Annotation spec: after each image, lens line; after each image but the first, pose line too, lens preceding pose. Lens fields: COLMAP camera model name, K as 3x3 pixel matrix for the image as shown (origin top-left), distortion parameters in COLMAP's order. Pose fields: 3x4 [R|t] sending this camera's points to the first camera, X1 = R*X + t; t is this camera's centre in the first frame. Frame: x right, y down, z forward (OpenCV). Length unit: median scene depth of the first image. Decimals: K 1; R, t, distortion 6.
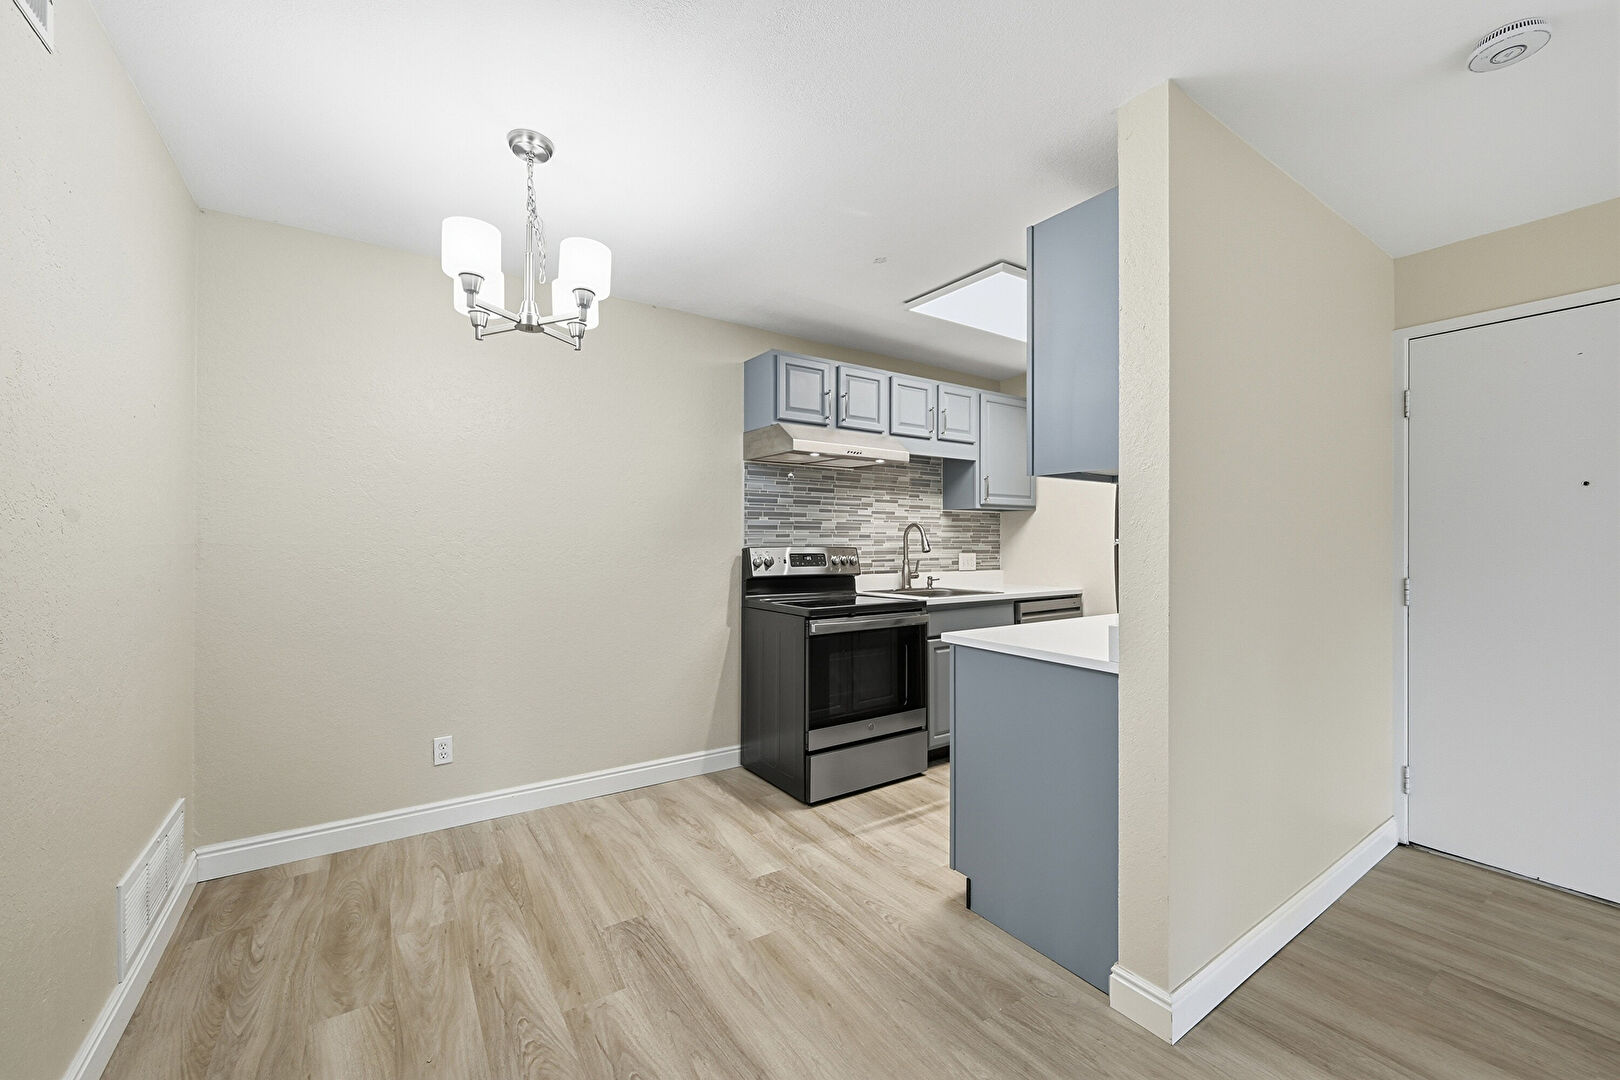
lens RADIAL K [[641.0, 0, 805.5], [0, 641.0, 539.5], [0, 0, 1]] dist [0.000520, 0.000134]
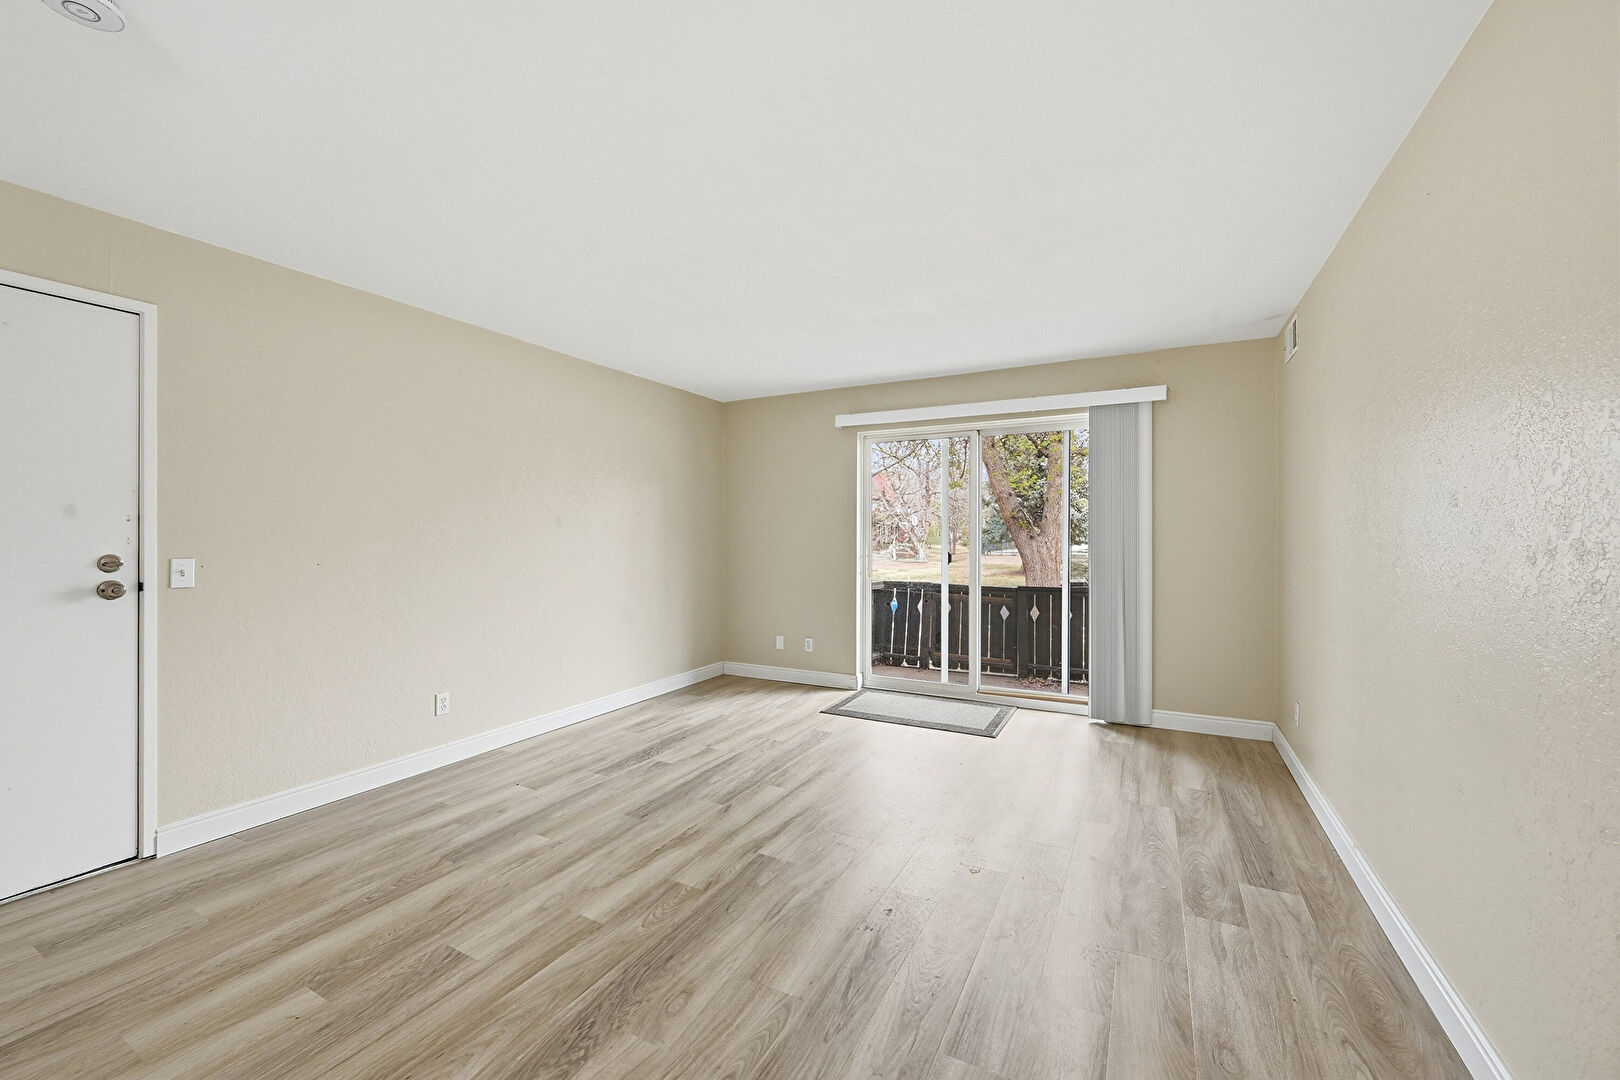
lens RADIAL K [[640.3, 0, 804.1], [0, 640.3, 534.7], [0, 0, 1]] dist [0.000717, 0.000123]
pose [[-0.461814, -0.003119, 0.886971, -0.099217], [-0.002225, 0.999995, 0.002358, 0.001755], [-0.886974, -0.000884, -0.461819, 0.219570]]
